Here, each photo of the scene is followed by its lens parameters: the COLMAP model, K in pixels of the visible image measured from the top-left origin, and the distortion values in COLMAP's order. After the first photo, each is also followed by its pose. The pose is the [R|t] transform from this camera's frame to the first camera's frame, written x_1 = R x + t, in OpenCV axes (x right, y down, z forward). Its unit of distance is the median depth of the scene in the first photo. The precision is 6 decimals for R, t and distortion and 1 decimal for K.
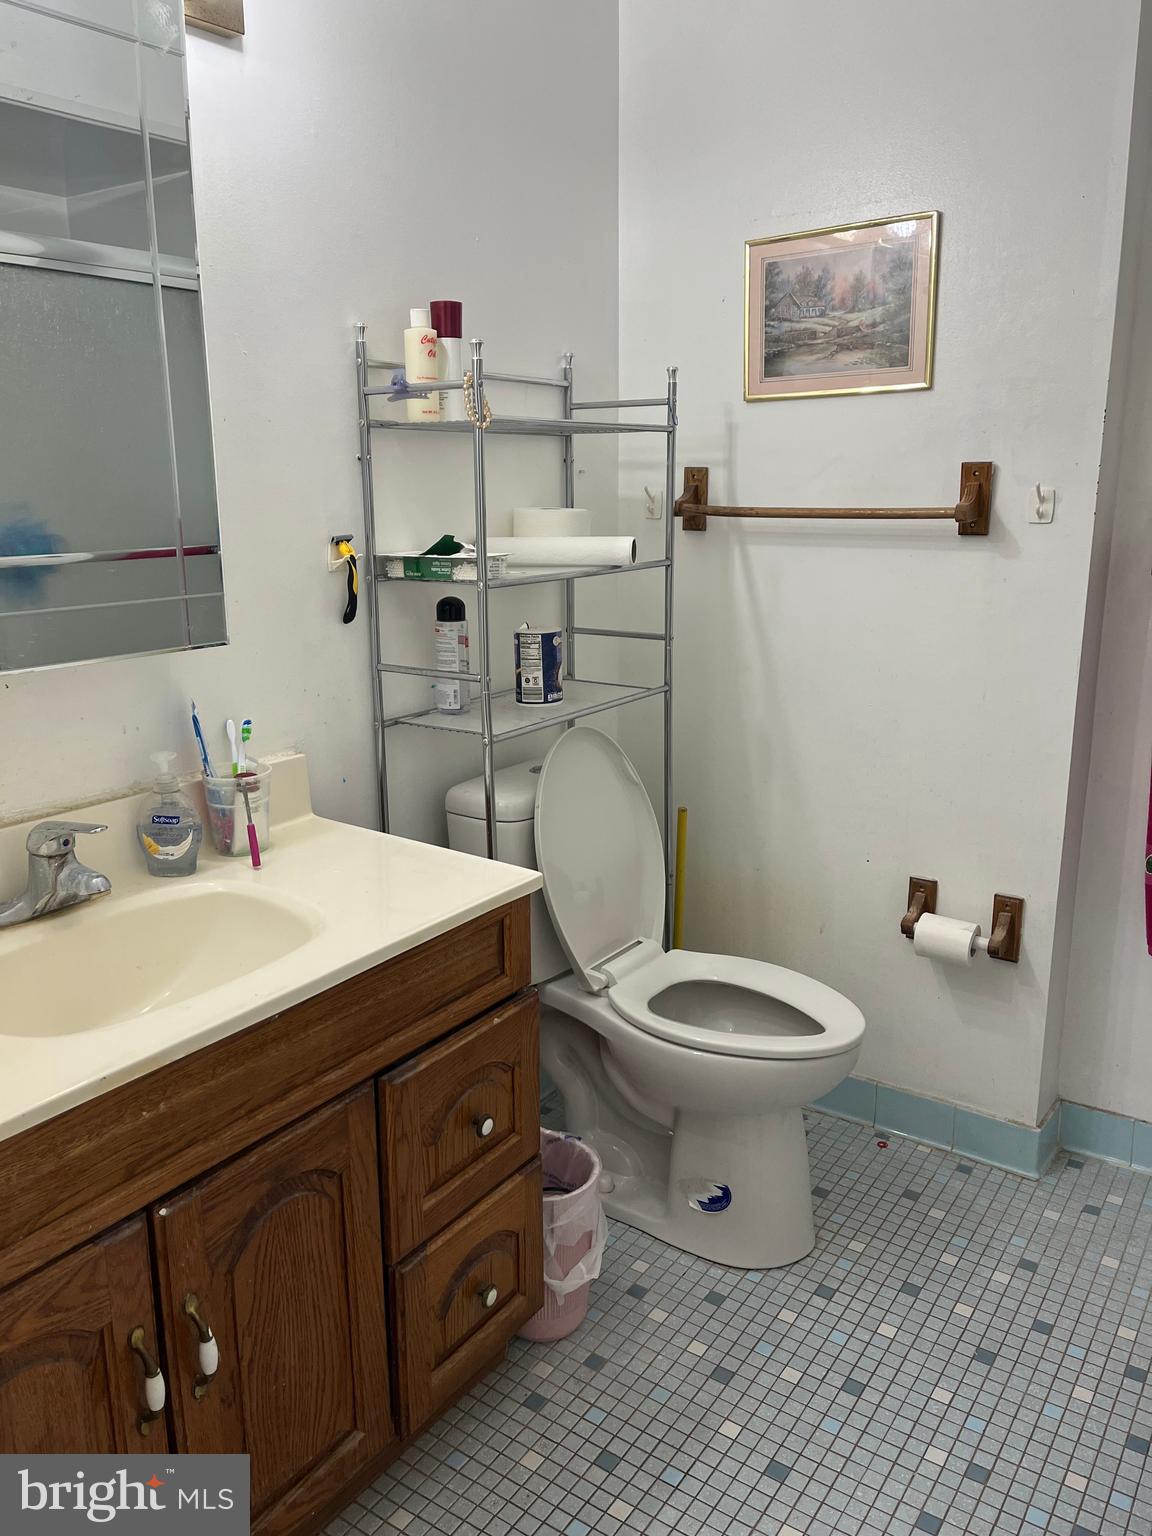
lens RADIAL K [[1166.5, 0, 574.3], [0, 1166.5, 757.0], [0, 0, 1]] dist [0.014406, -0.011073]
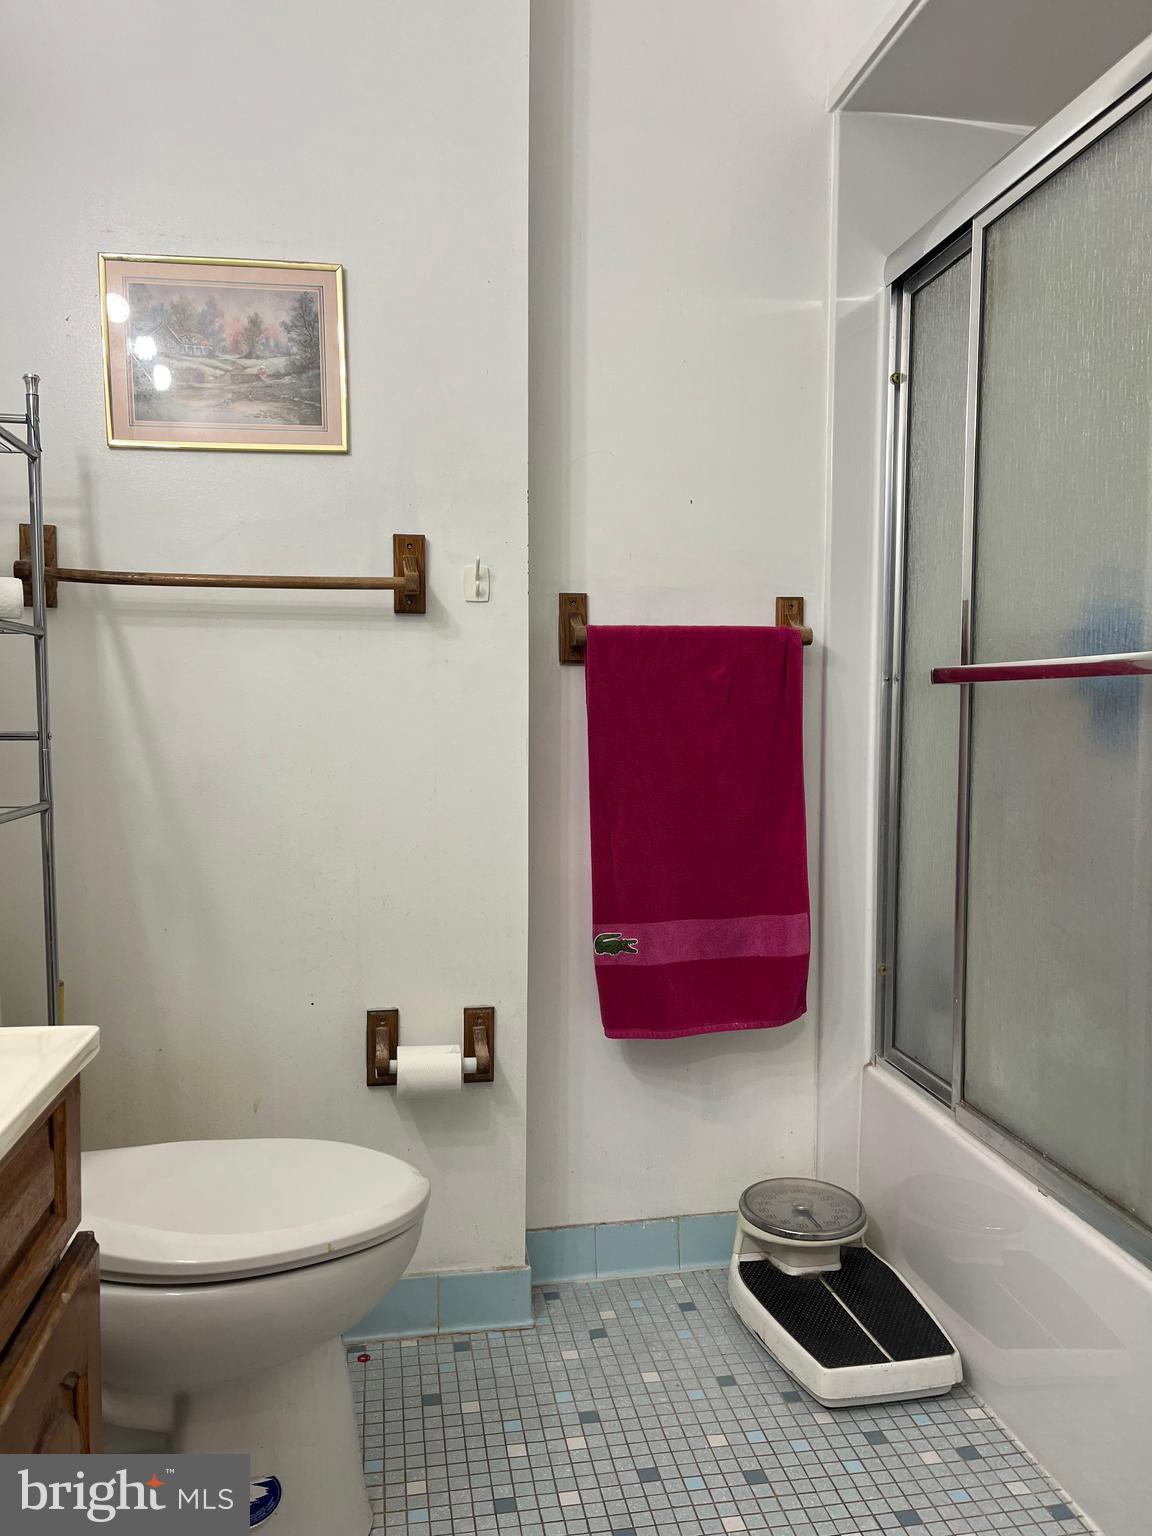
lens RADIAL K [[1164.7, 0, 581.2], [0, 1164.7, 781.8], [0, 0, 1]] dist [0.040800, -0.021278]
pose [[0.710488, -0.031558, 0.703001, -0.204413], [0.154731, 0.981552, -0.112316, 0.061610], [-0.686488, 0.188575, 0.702264, 0.276902]]
